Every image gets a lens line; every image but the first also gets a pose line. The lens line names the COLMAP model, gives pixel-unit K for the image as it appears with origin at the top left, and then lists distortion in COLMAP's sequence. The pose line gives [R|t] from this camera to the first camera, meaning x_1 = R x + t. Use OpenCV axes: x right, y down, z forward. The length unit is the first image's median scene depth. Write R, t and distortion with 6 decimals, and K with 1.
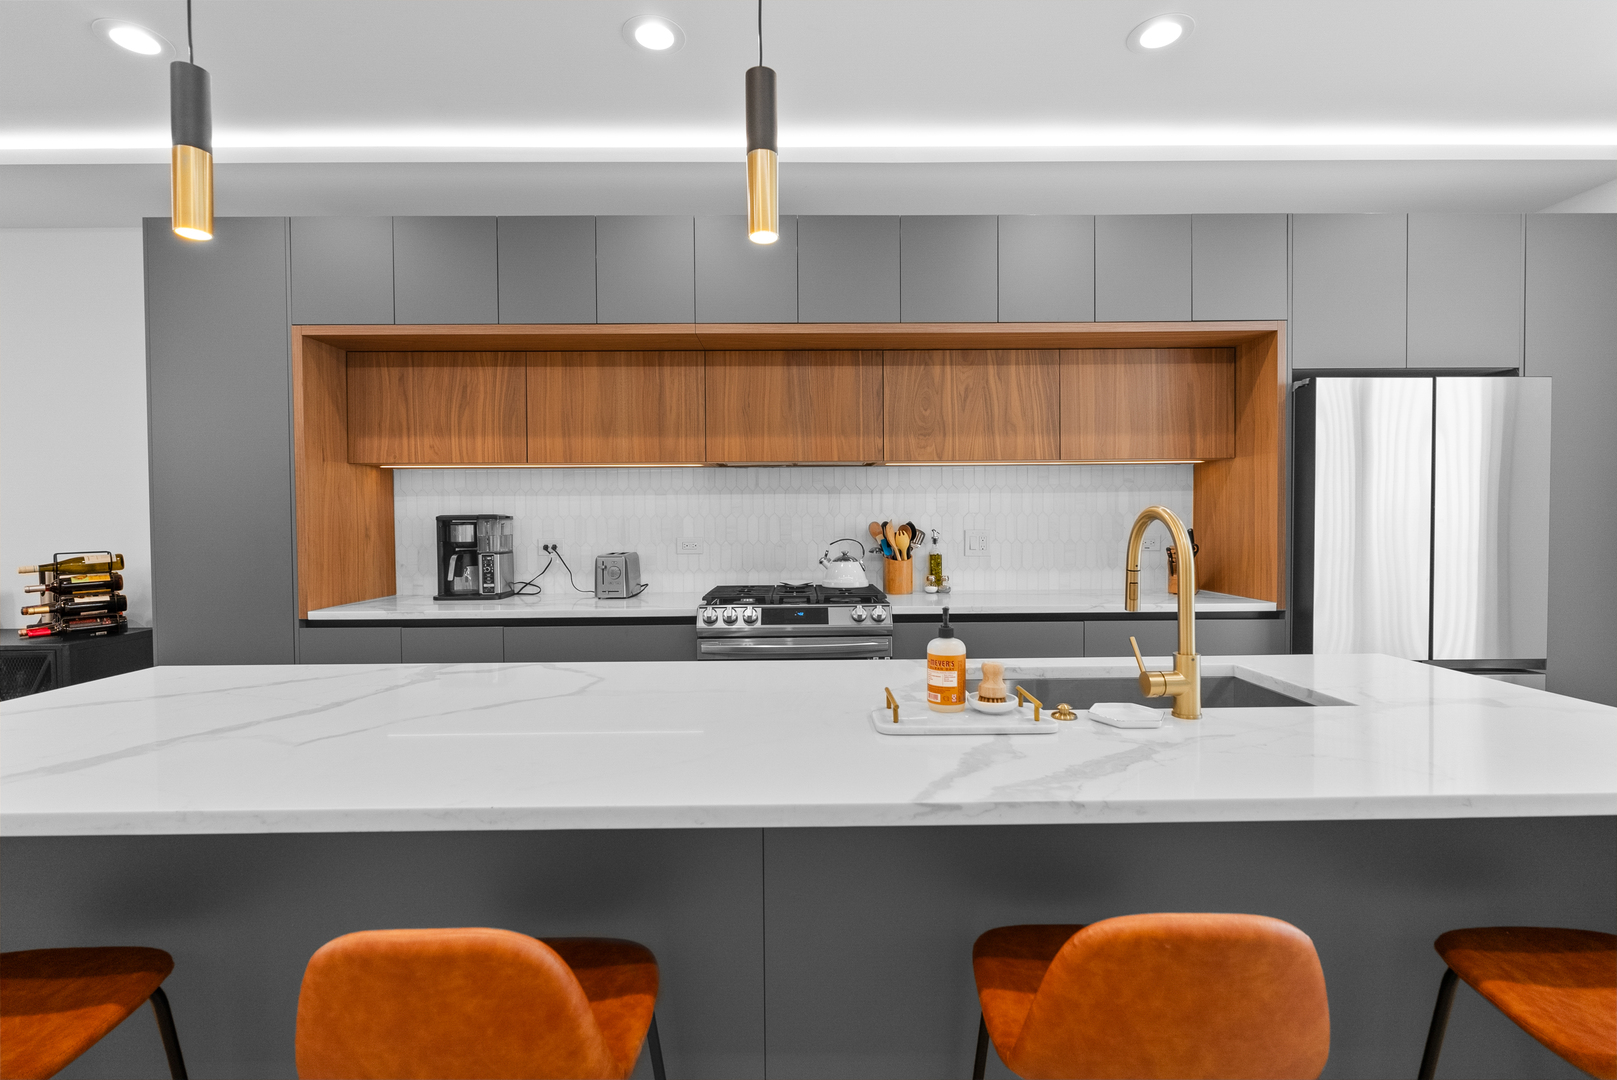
lens RADIAL K [[729.7, 0, 803.5], [0, 729.7, 536.6], [0, 0, 1]] dist [-0.006944, 0.000849]
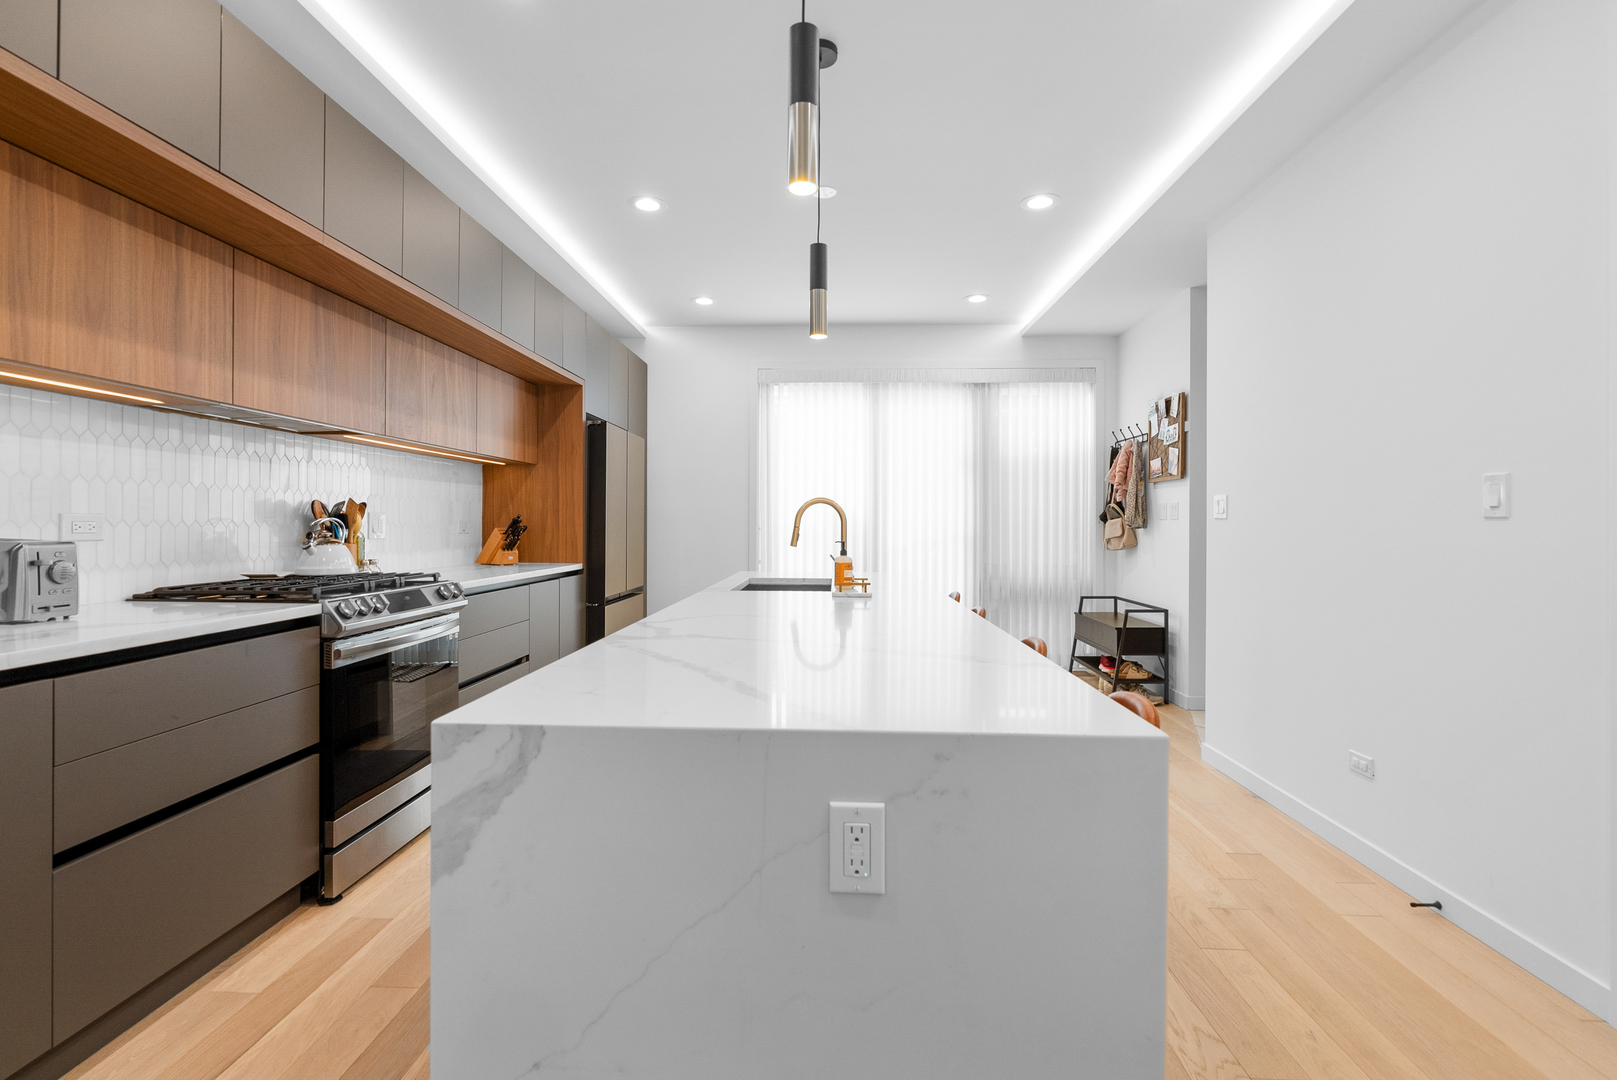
lens RADIAL K [[750.6, 0, 803.3], [0, 750.6, 526.7], [0, 0, 1]] dist [-0.003229, 0.000603]
pose [[0.052279, 0.004937, 0.998620, -0.825400], [0.015715, 0.999860, -0.005766, 0.027794], [-0.998509, 0.015995, 0.052194, 0.417011]]
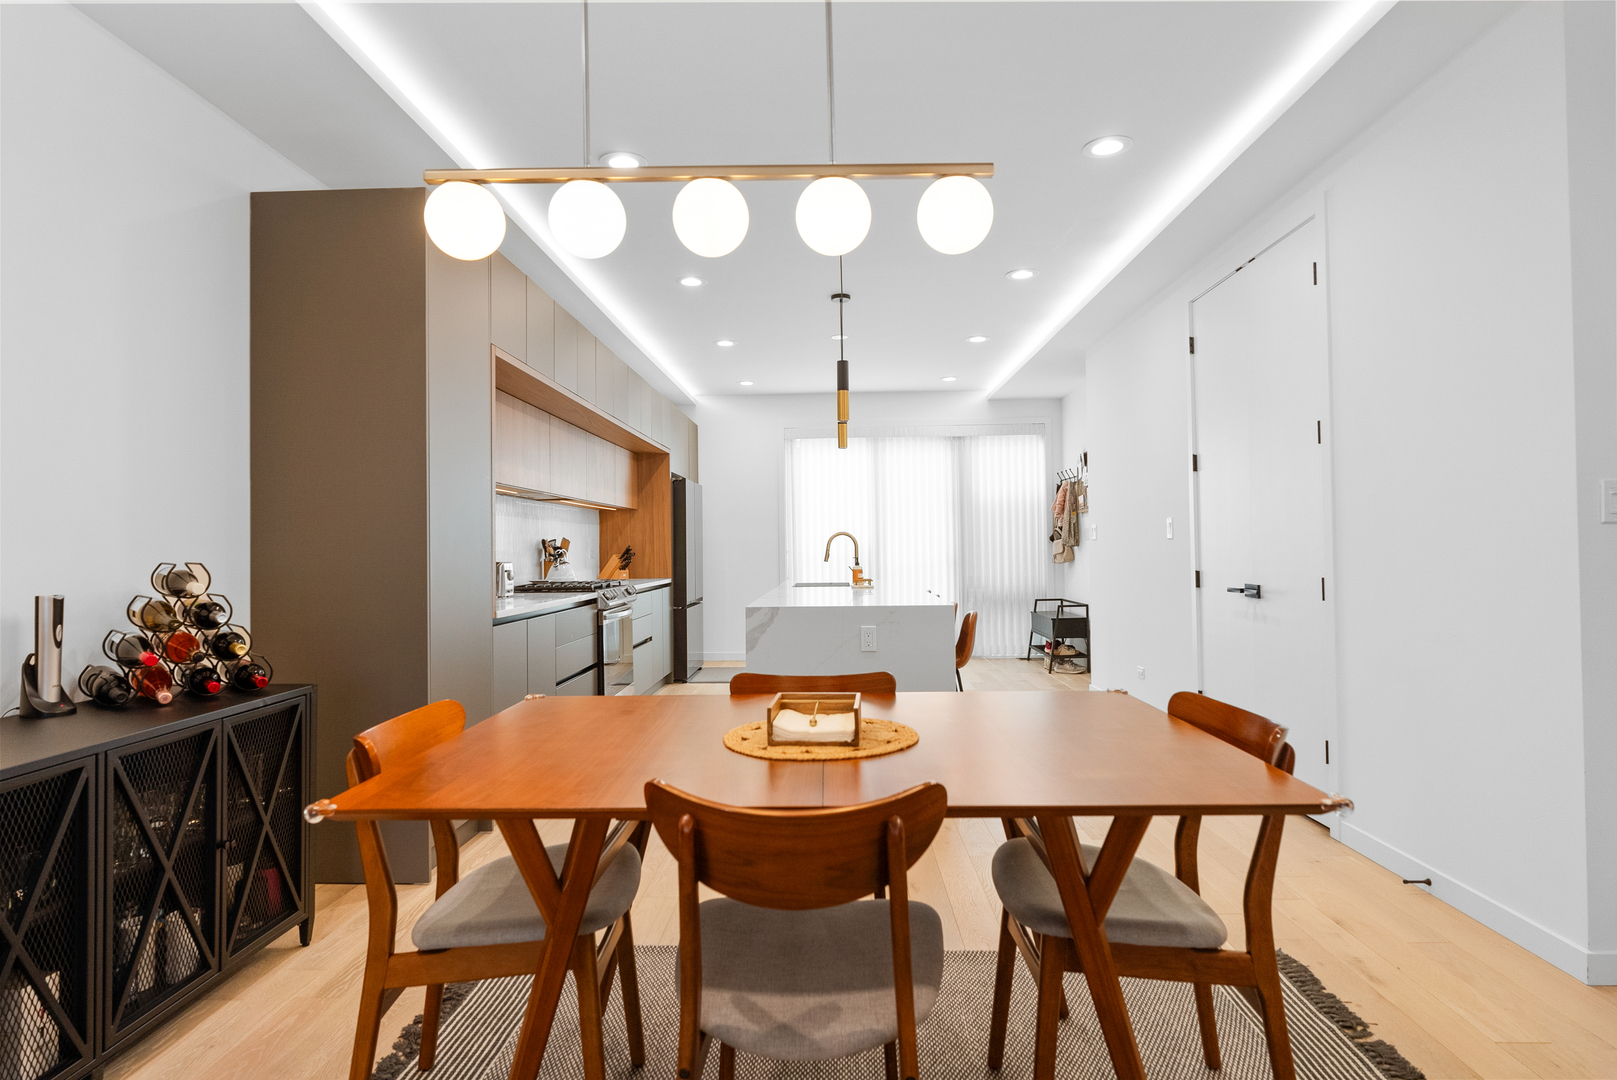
lens RADIAL K [[875.6, 0, 813.0], [0, 875.6, 533.0], [0, 0, 1]] dist [0.000919, 0.000143]
pose [[0.036633, 0.024706, 0.999023, -1.786205], [0.033793, 0.999092, -0.025947, 0.034077], [-0.998757, 0.034710, 0.035765, 0.441422]]
